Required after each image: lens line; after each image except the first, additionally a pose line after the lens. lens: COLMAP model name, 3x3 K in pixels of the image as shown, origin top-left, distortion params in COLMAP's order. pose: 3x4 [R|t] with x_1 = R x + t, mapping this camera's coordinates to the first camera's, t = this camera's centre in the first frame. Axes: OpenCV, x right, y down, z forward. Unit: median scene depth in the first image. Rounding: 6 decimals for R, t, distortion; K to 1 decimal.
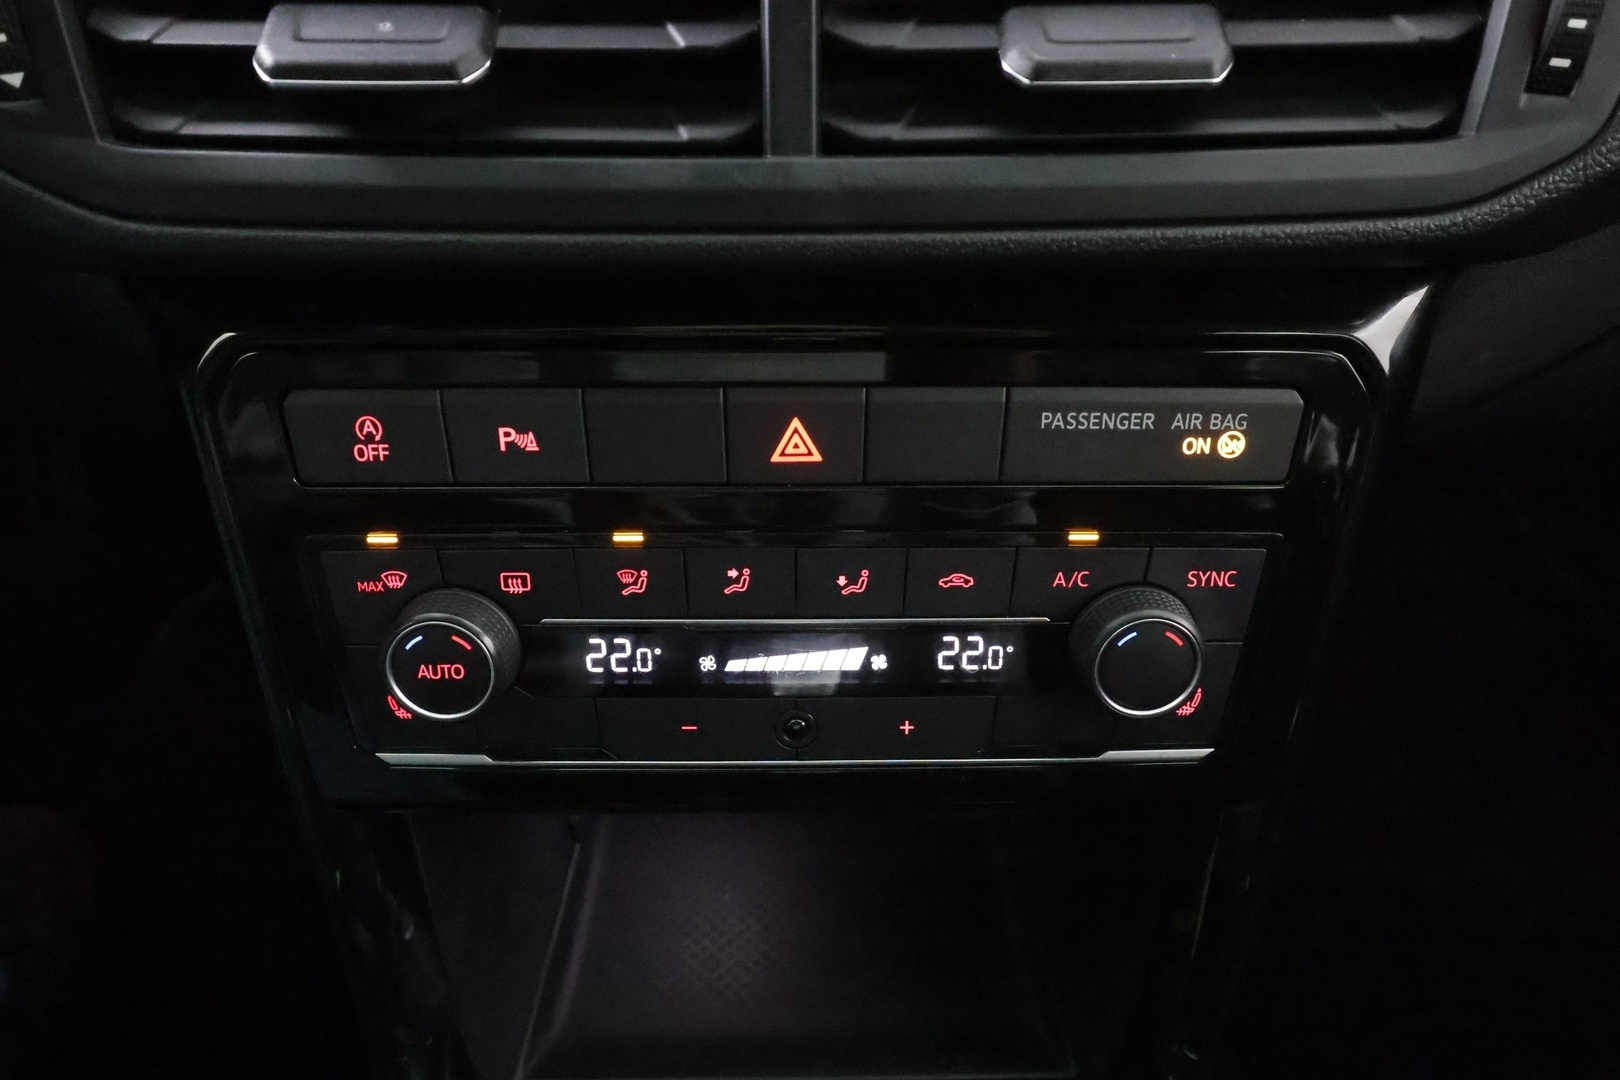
lens RADIAL K [[1110.7, 0, 810.0], [0, 1110.7, 540.0], [0, 0, 1]] dist [-0.001564, -0.001119]
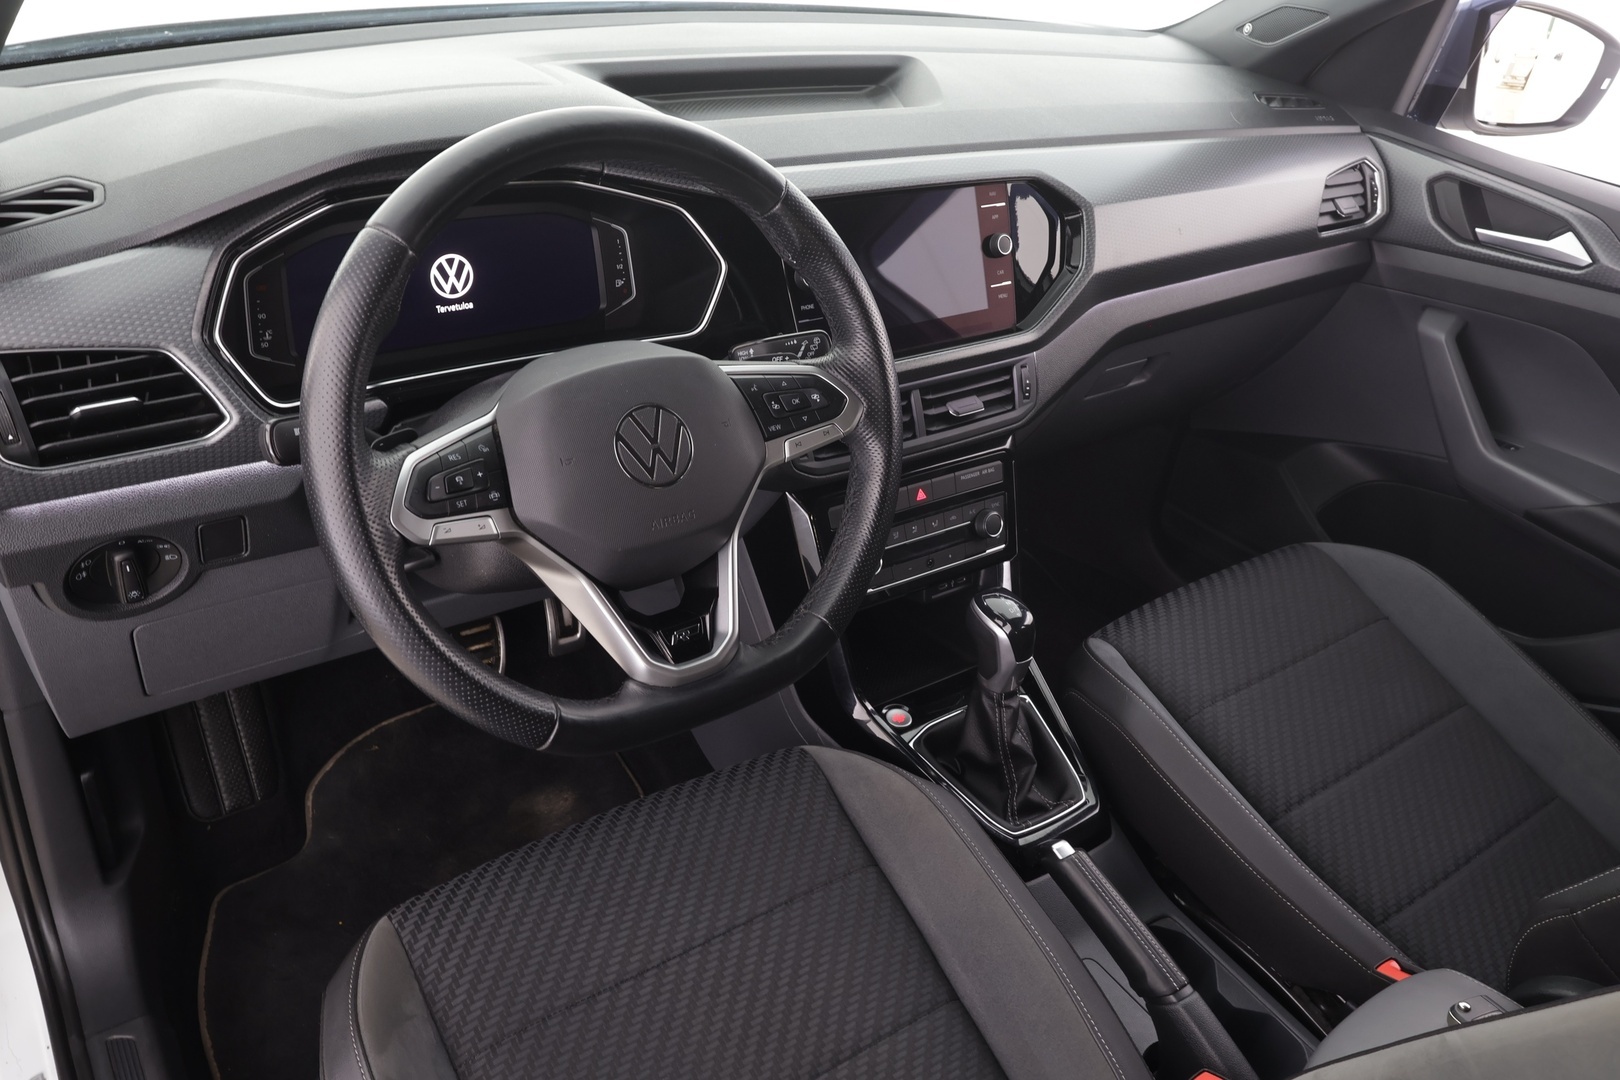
lens RADIAL K [[1247.2, 0, 815.2], [0, 1247.2, 539.5], [0, 0, 1]] dist [0.002054, -0.005351]
pose [[0.815911, -0.235660, 0.527971, -3.112956], [0.320590, 0.944329, -0.073929, 0.324739], [-0.481156, 0.229582, 0.846039, -3.072904]]
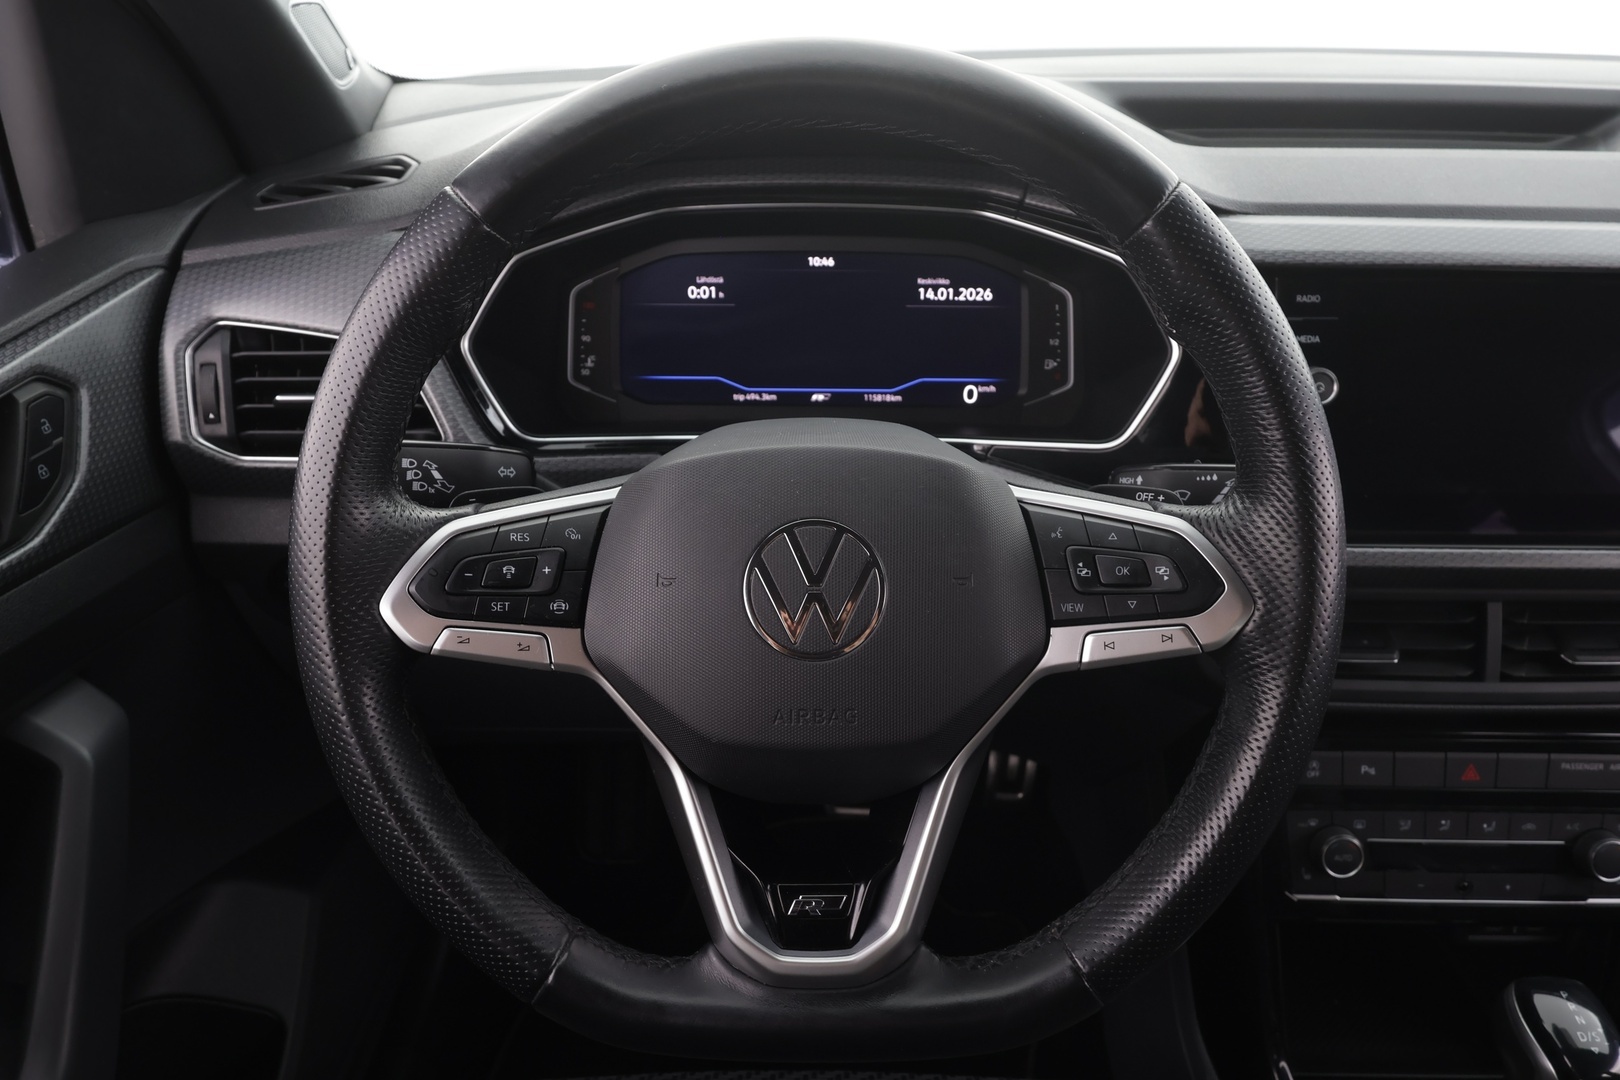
lens RADIAL K [[1152.4, 0, 810.0], [0, 1152.4, 540.0], [0, 0, 1]] dist [-0.000096, 0.001864]
pose [[0.999818, 0.014360, -0.012548, -1.621987], [-0.017000, 0.969306, -0.245270, 0.081426], [0.008641, 0.245439, 0.969374, -1.915514]]
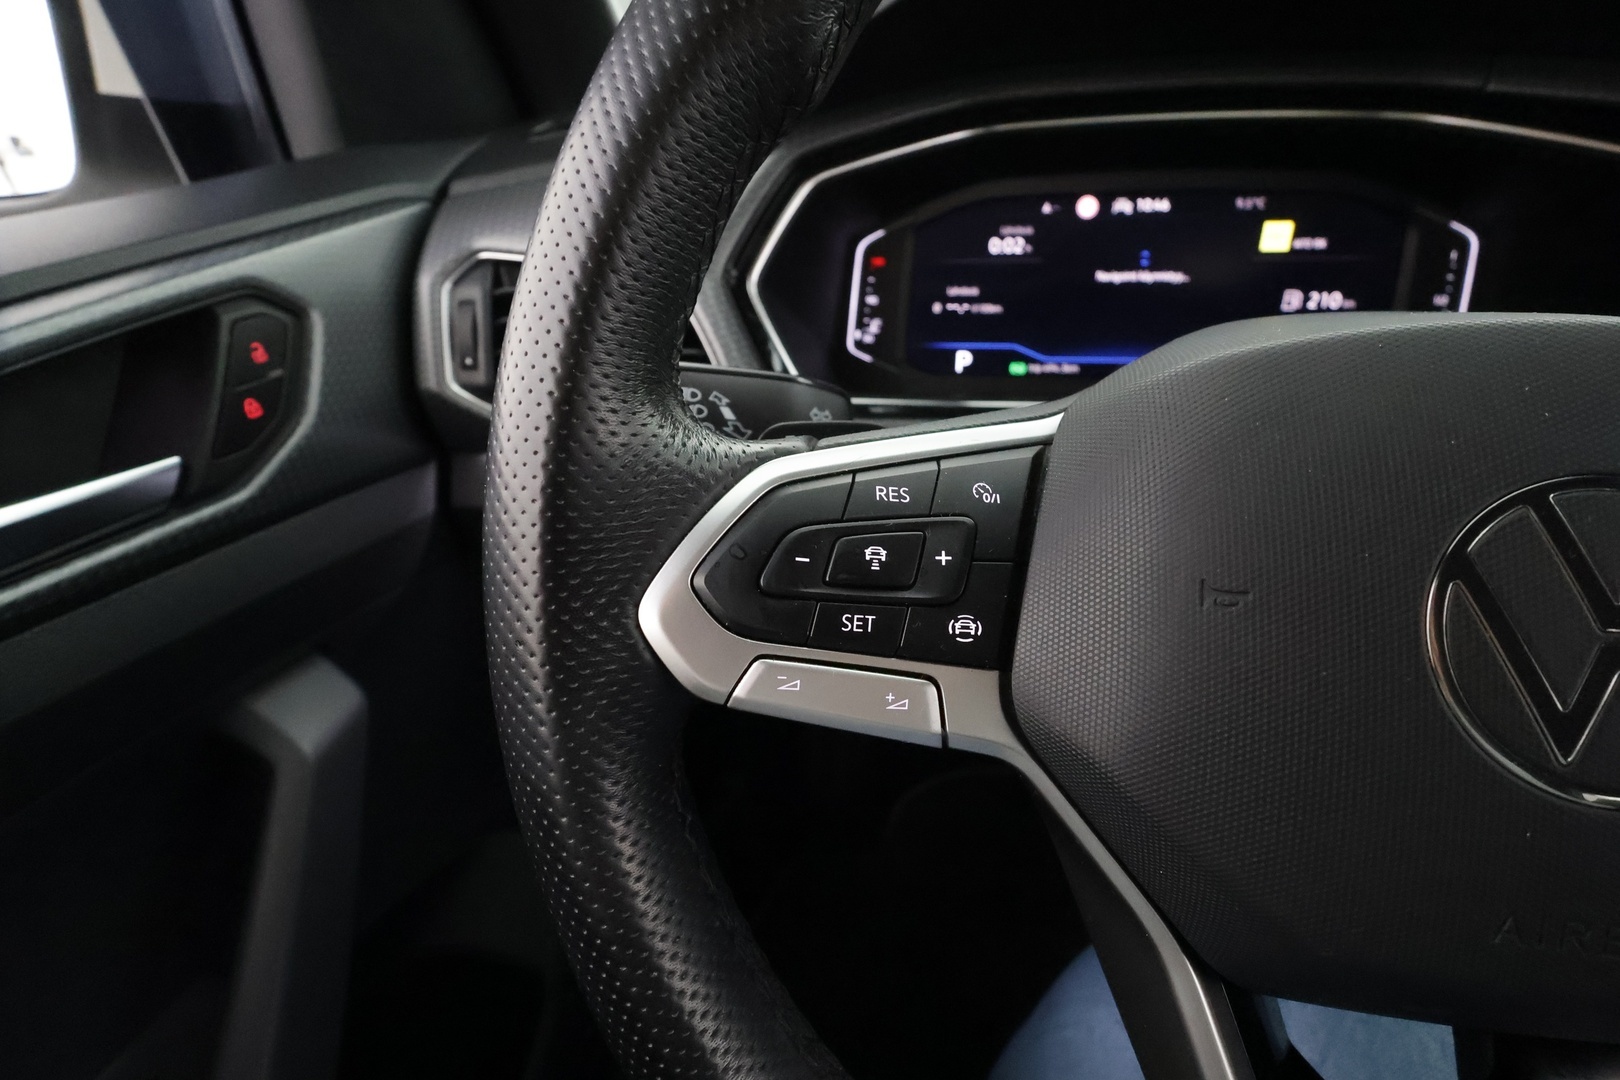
lens RADIAL K [[751.5, 0, 796.9], [0, 751.5, 523.4], [0, 0, 1]] dist [0.024709, 0.000121]
pose [[0.983515, 0.052237, -0.173120, -2.106365], [-0.095199, 0.963528, -0.250103, -0.189192], [0.153741, 0.262461, 0.952616, -0.682376]]
